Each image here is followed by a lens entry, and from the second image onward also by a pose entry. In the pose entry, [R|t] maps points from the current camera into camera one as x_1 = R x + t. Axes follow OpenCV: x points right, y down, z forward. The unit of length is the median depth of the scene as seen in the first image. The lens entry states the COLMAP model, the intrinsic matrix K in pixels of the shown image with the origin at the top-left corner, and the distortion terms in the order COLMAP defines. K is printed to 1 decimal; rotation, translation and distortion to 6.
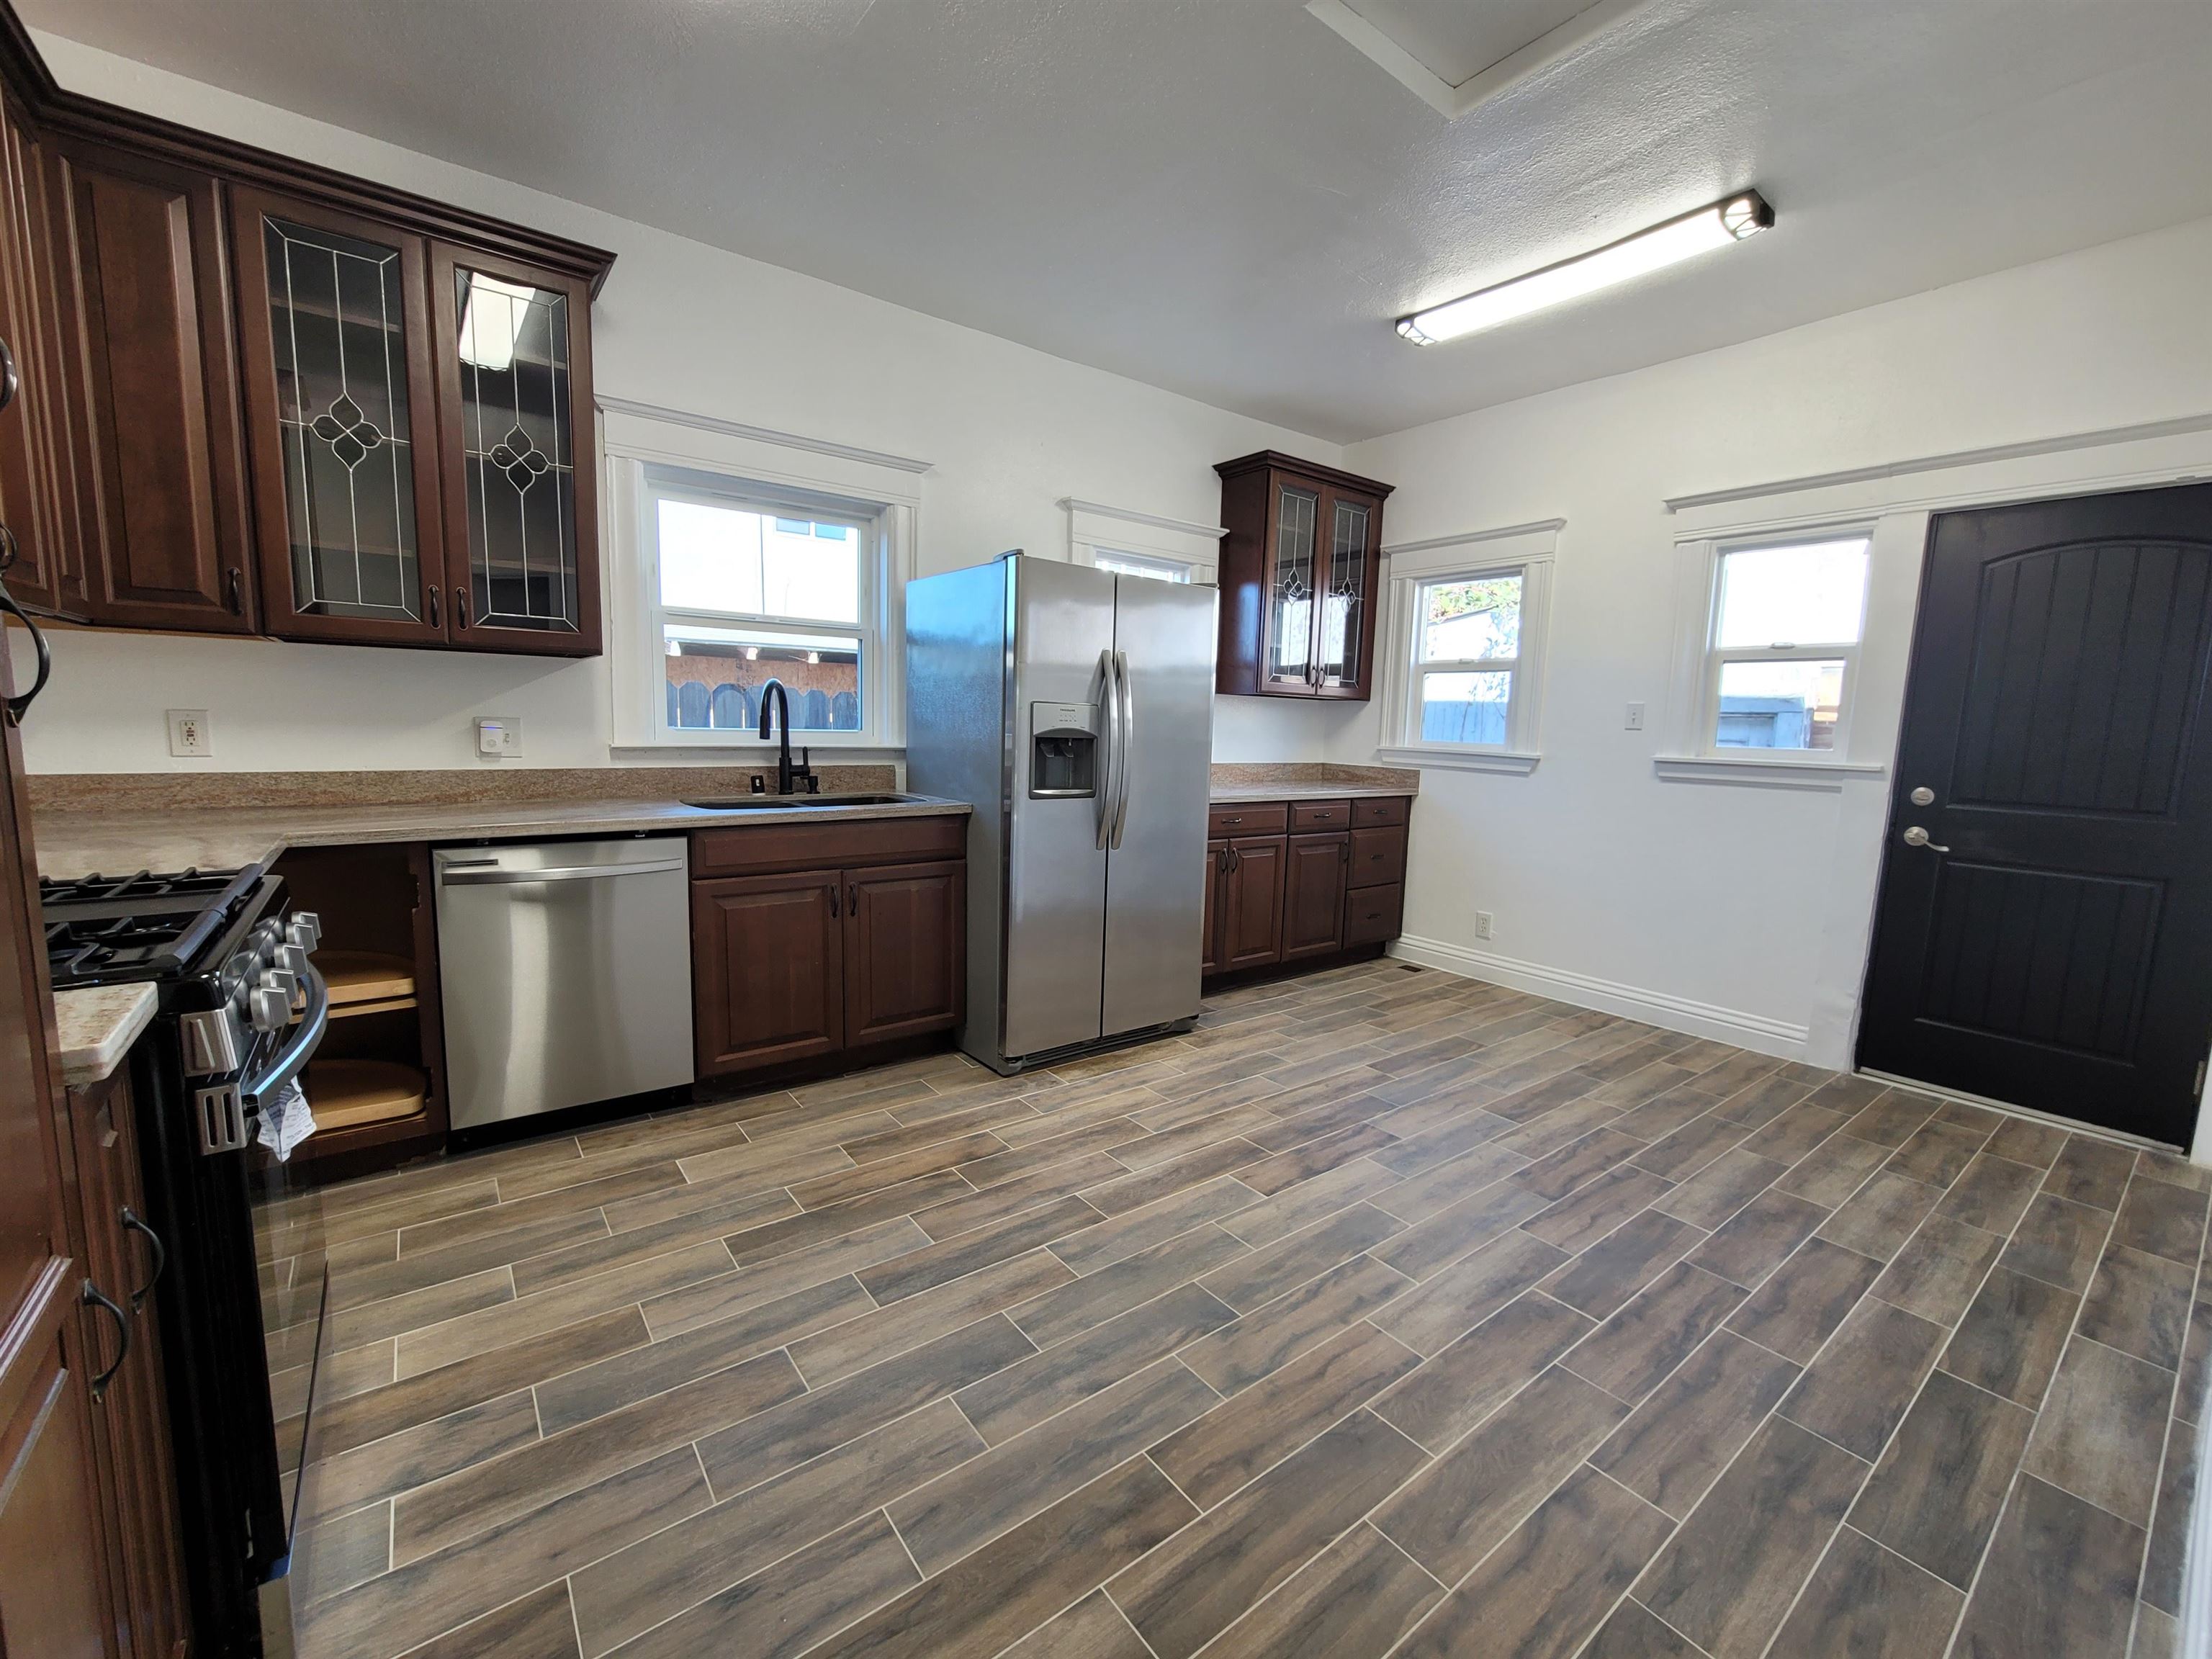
lens RADIAL K [[904.6, 0, 1110.8], [0, 904.6, 839.6], [0, 0, 1]] dist [-0.013210, 0.005138]
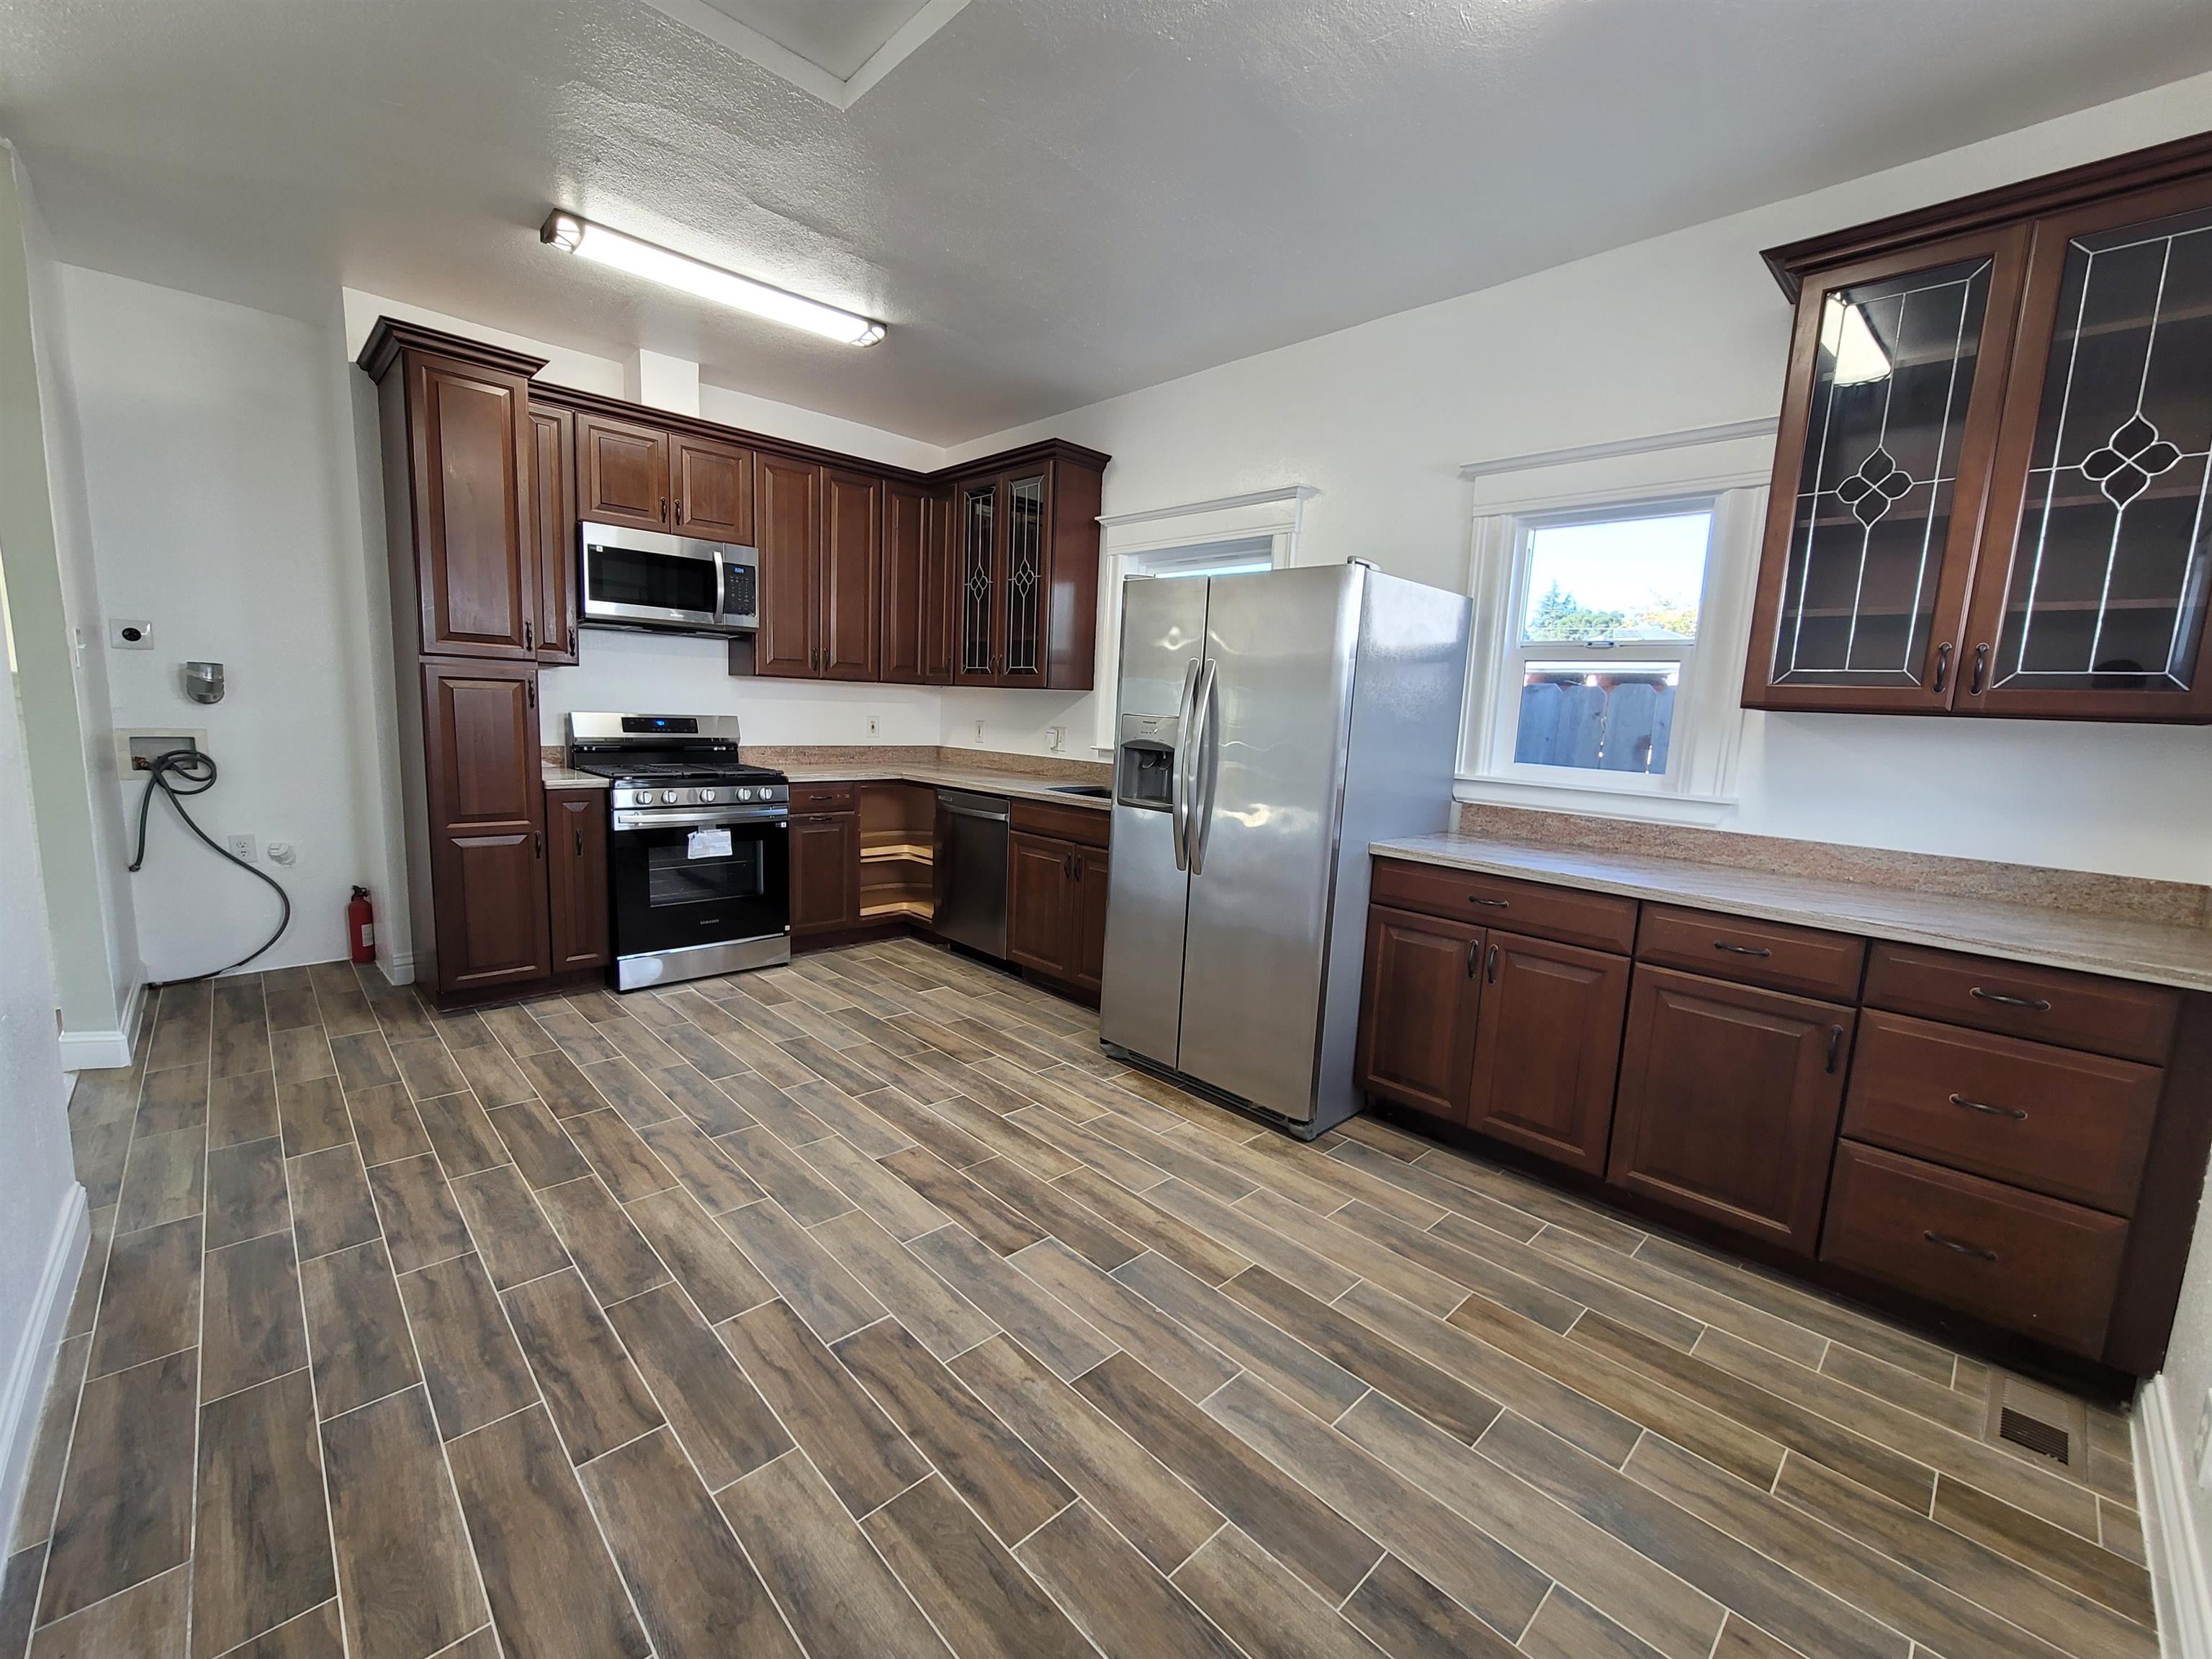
lens RADIAL K [[904.6, 0, 1105.1], [0, 904.6, 837.1], [0, 0, 1]] dist [-0.013210, 0.005138]
pose [[0.120165, 0.118534, -0.985652, 1.154369], [-0.172692, 0.980205, 0.096825, -0.127417], [0.977618, 0.158580, 0.138257, 0.996688]]
